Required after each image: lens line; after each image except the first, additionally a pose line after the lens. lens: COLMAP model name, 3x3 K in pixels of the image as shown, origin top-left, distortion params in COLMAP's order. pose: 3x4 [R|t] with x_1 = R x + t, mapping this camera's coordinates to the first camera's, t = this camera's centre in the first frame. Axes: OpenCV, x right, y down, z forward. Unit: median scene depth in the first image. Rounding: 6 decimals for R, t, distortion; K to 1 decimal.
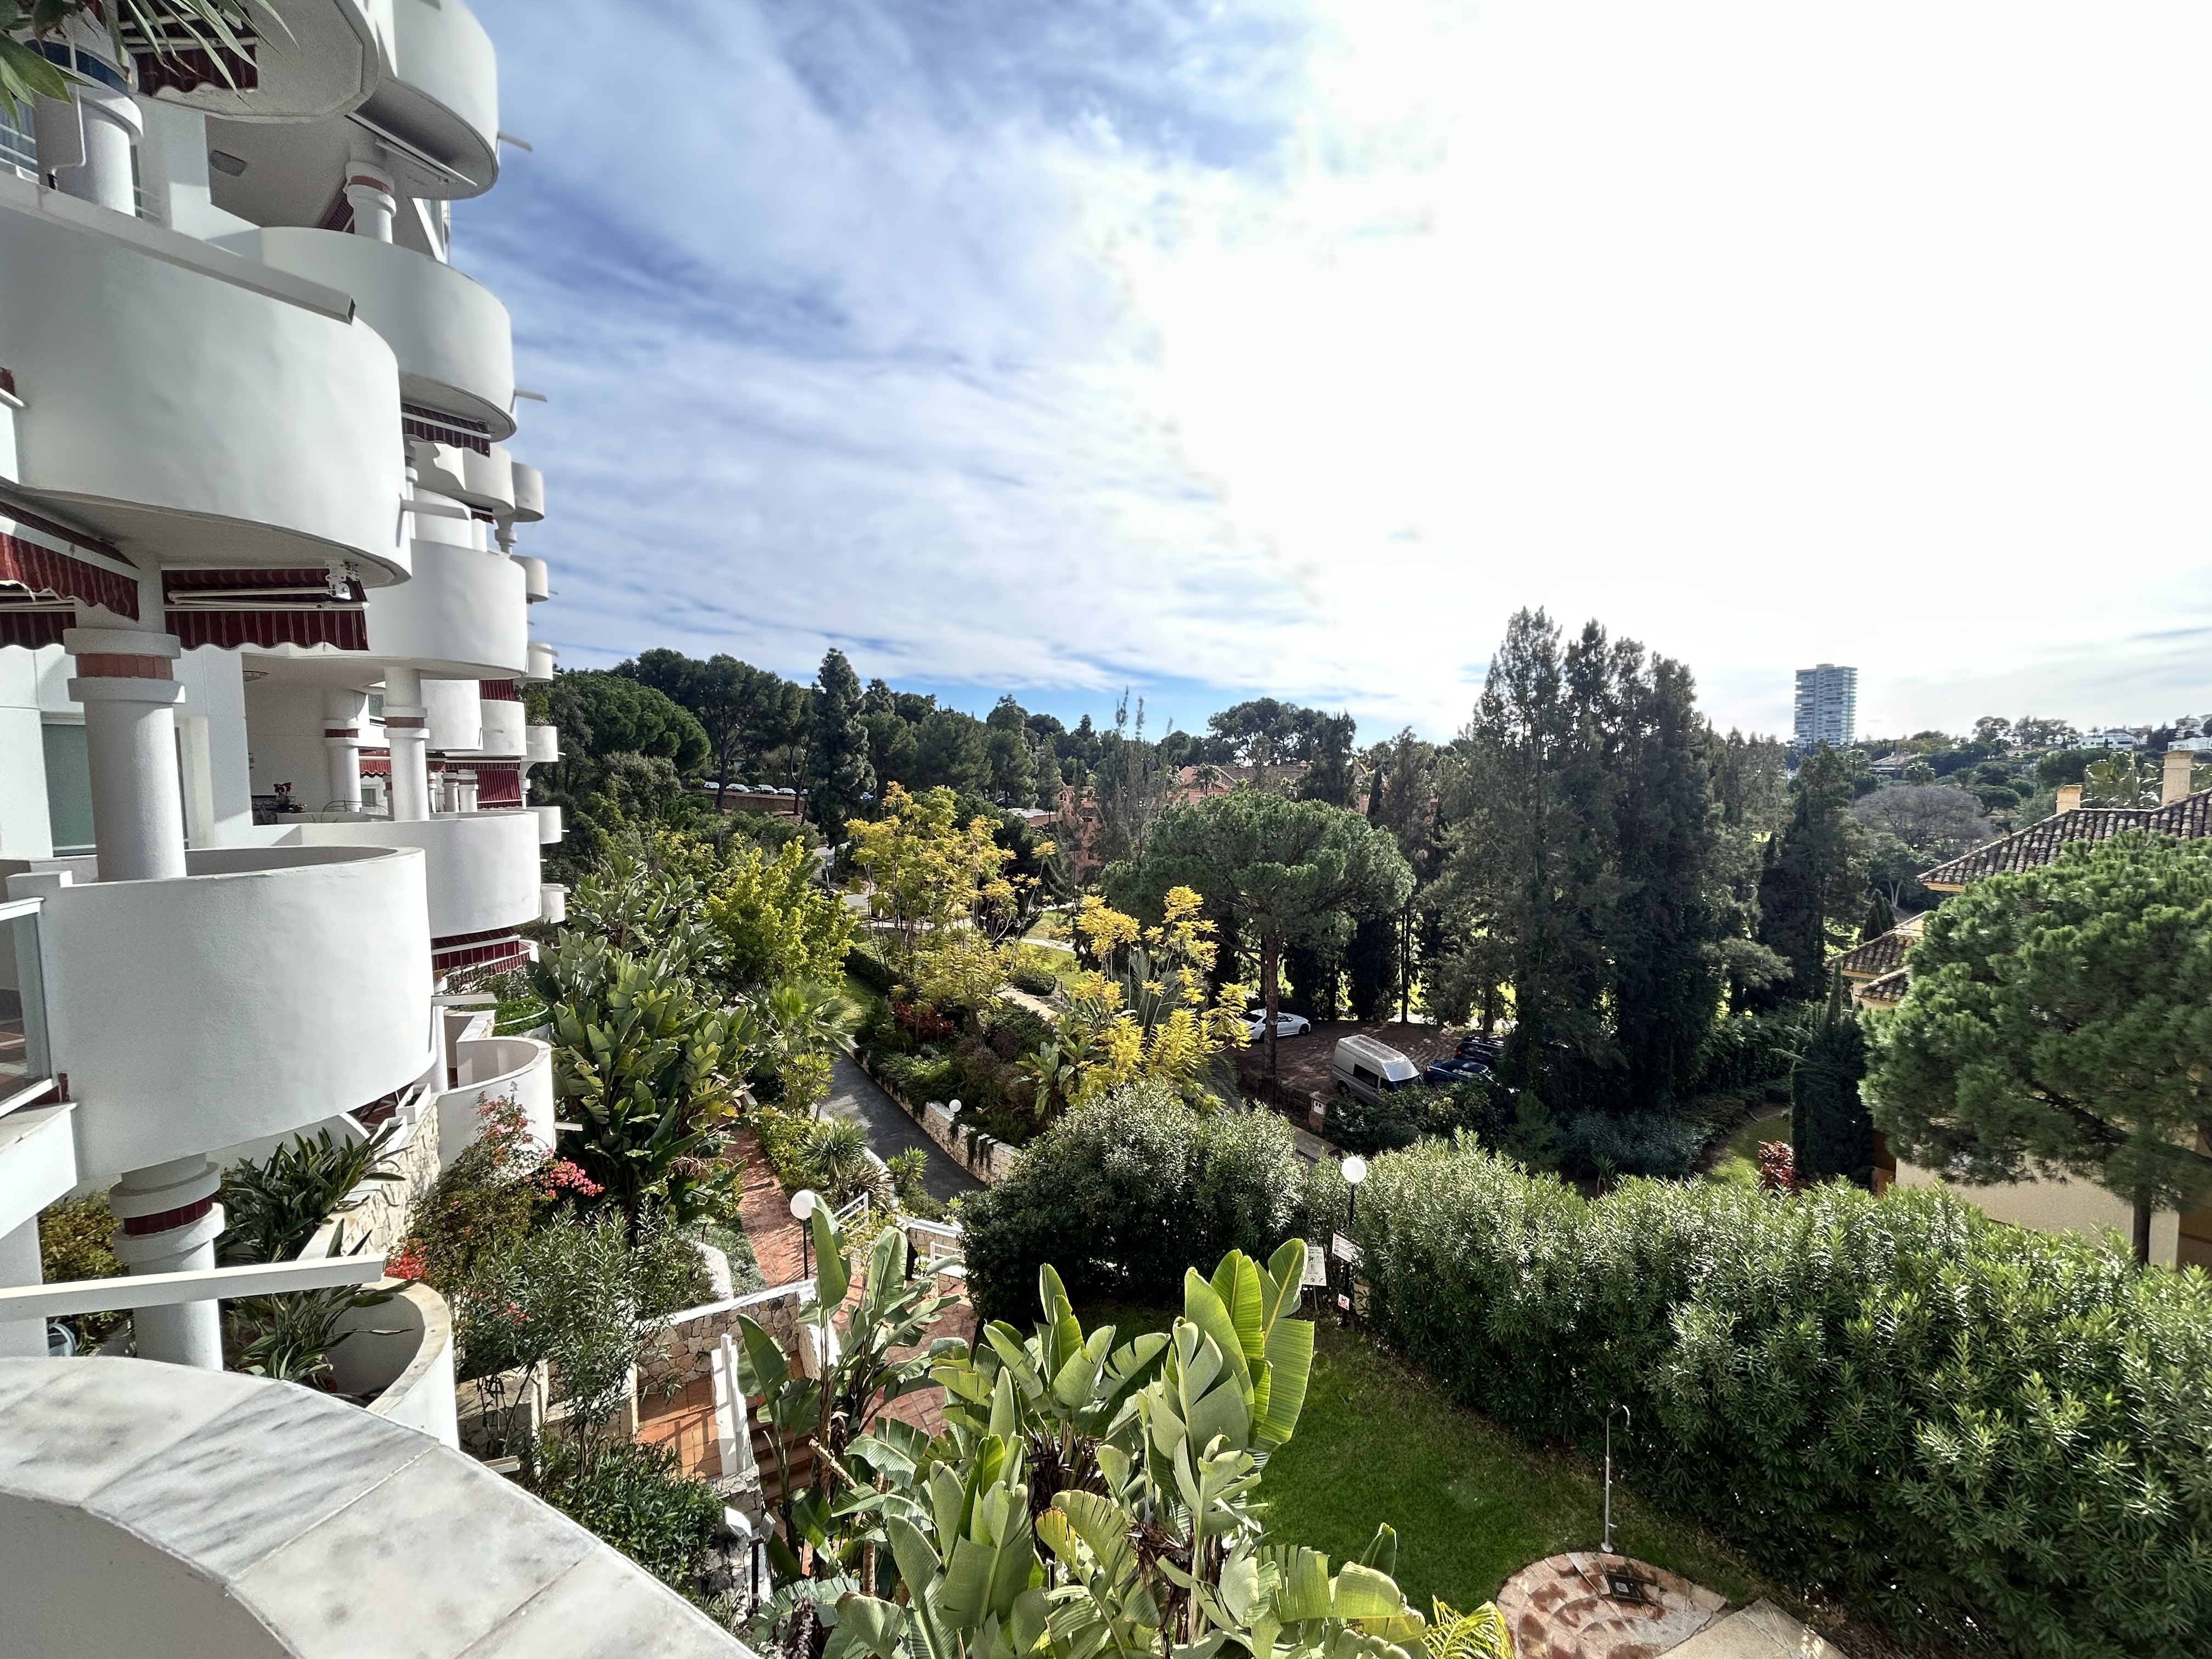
lens RADIAL K [[898.2, 0, 1107.7], [0, 898.2, 832.2], [0, 0, 1]] dist [0.000766, 0.000035]
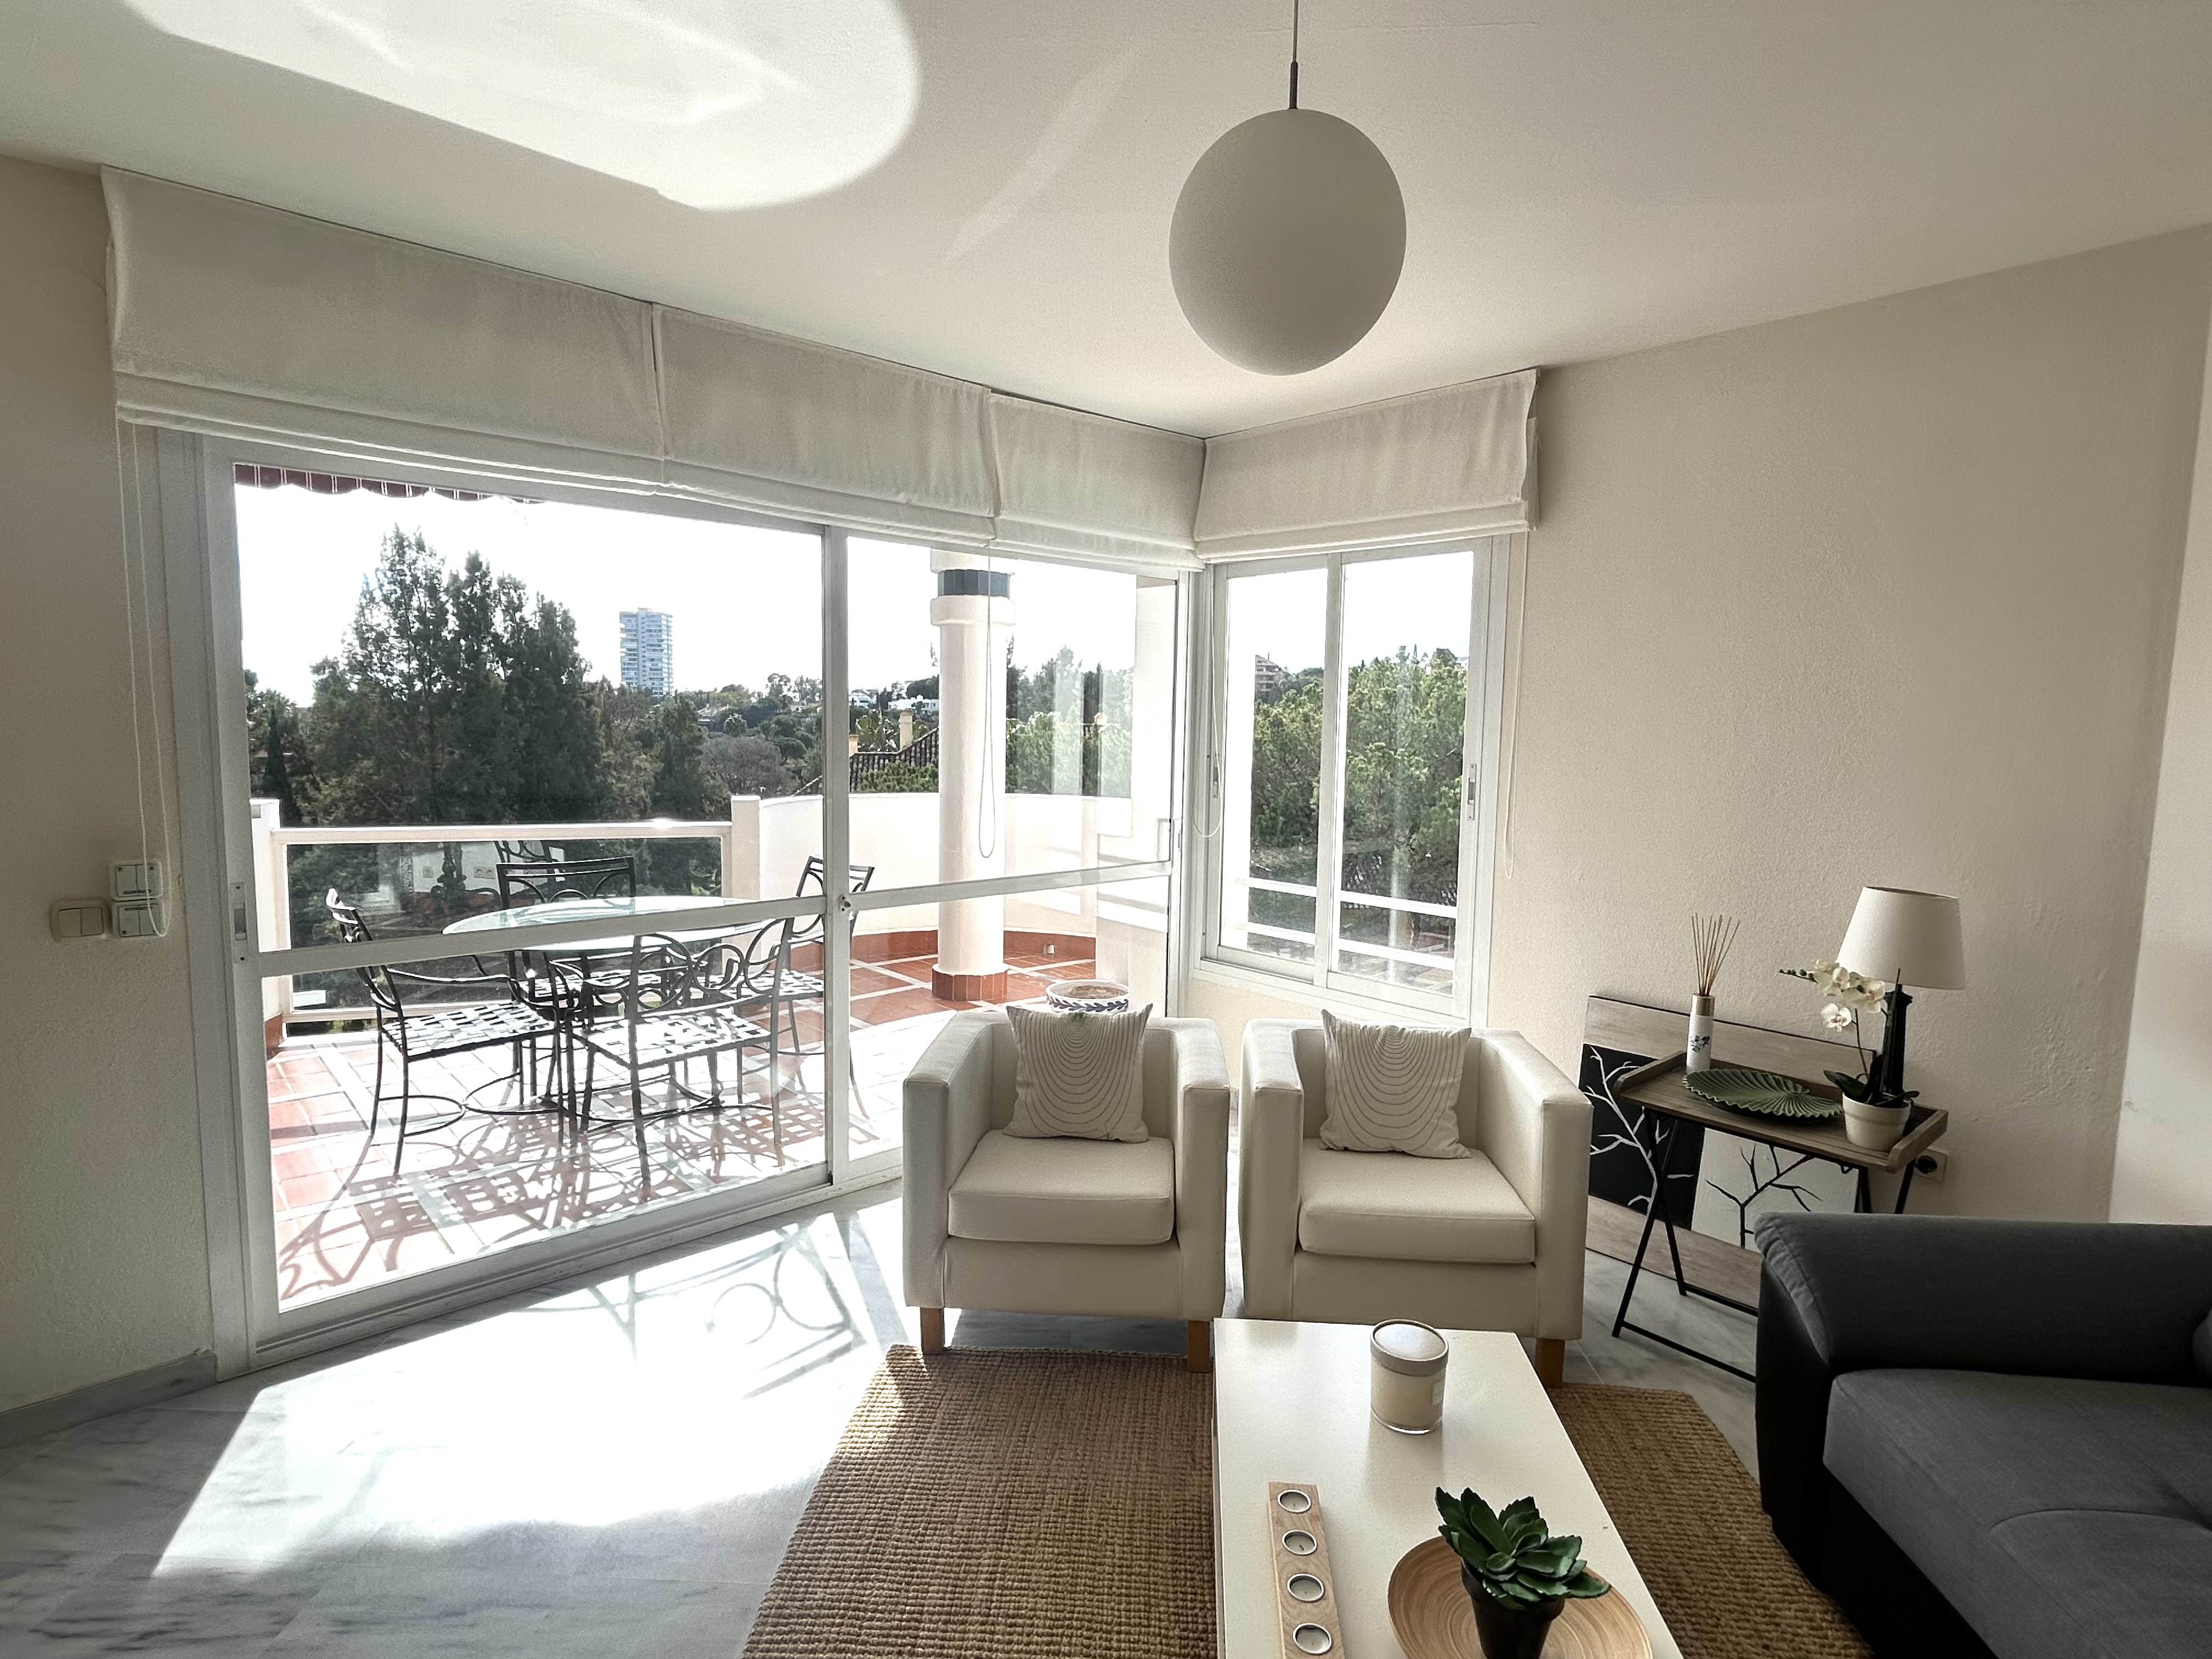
lens RADIAL K [[1142.5, 0, 1096.2], [0, 1142.5, 821.3], [0, 0, 1]] dist [-0.002508, -0.000688]
pose [[0.499613, -0.060801, 0.864112, -0.326464], [0.041538, 0.998068, 0.046210, 0.019246], [-0.865252, 0.012806, 0.501173, -0.228338]]
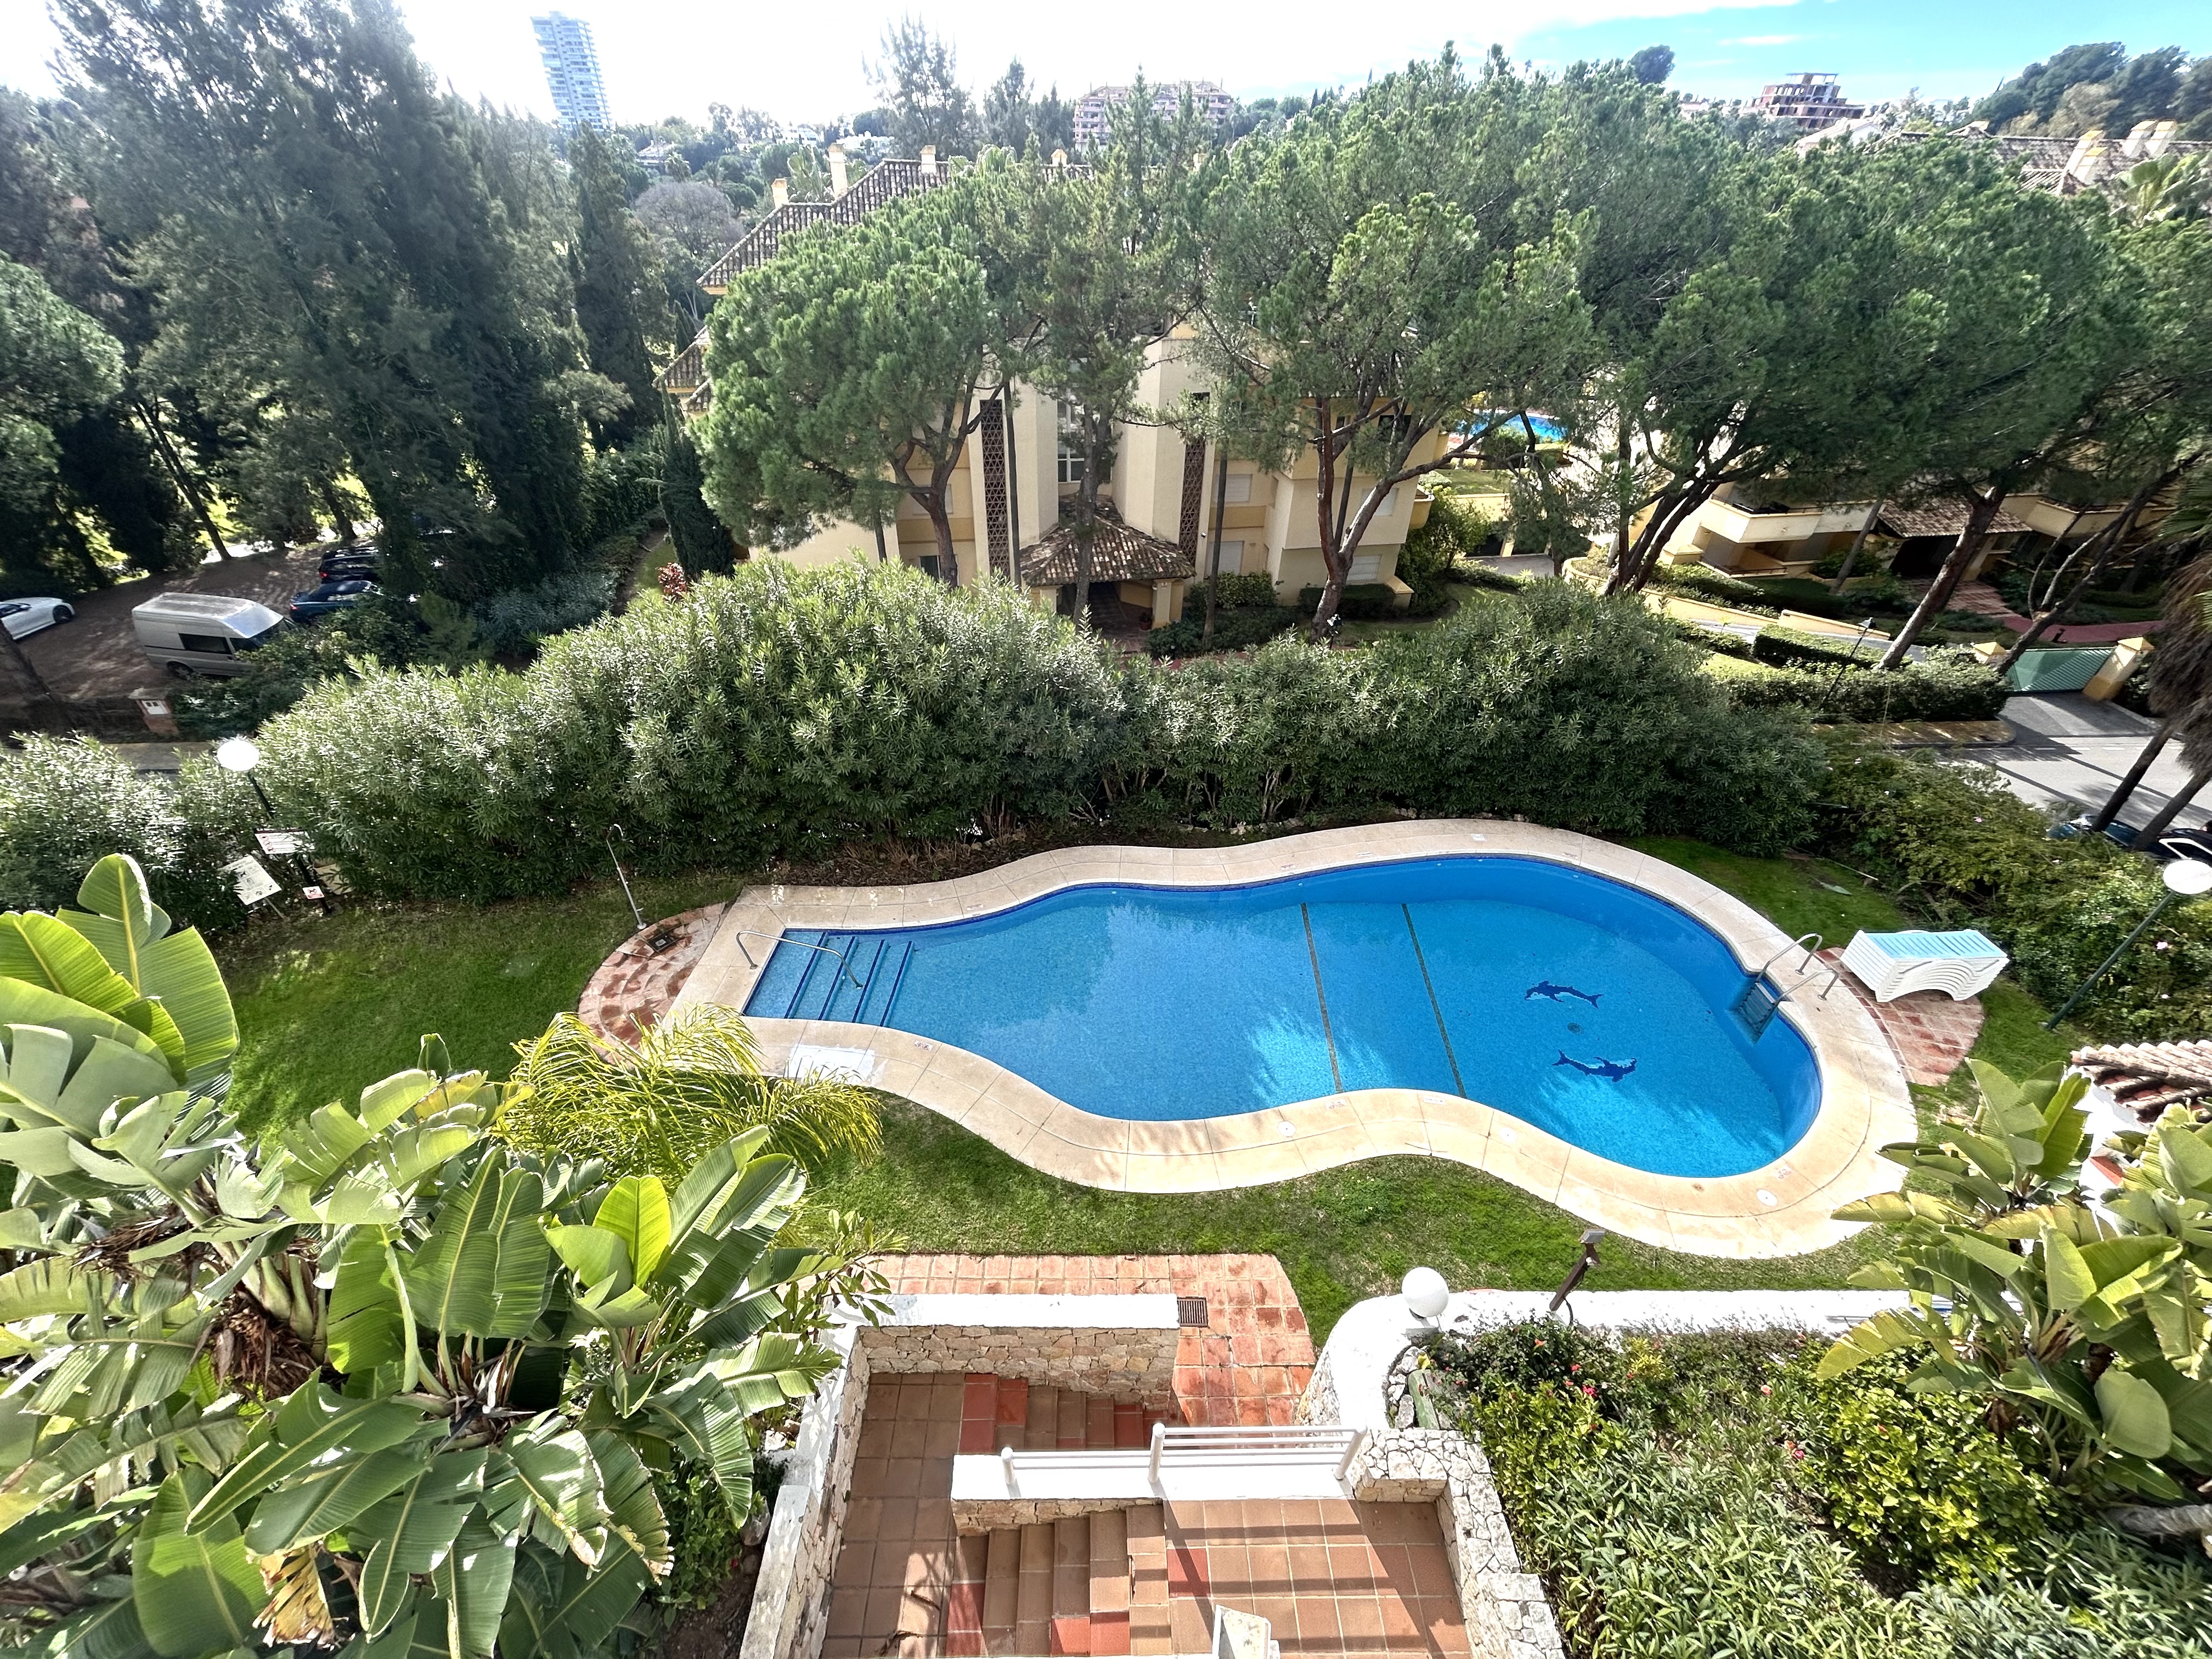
lens RADIAL K [[891.2, 0, 1101.9], [0, 891.2, 826.1], [0, 0, 1]] dist [0.000114, -0.000381]
pose [[0.455870, -0.516567, 0.724804, 0.014391], [0.039871, 0.825379, 0.563170, 0.009475], [-0.889153, -0.227833, 0.396861, -0.009563]]
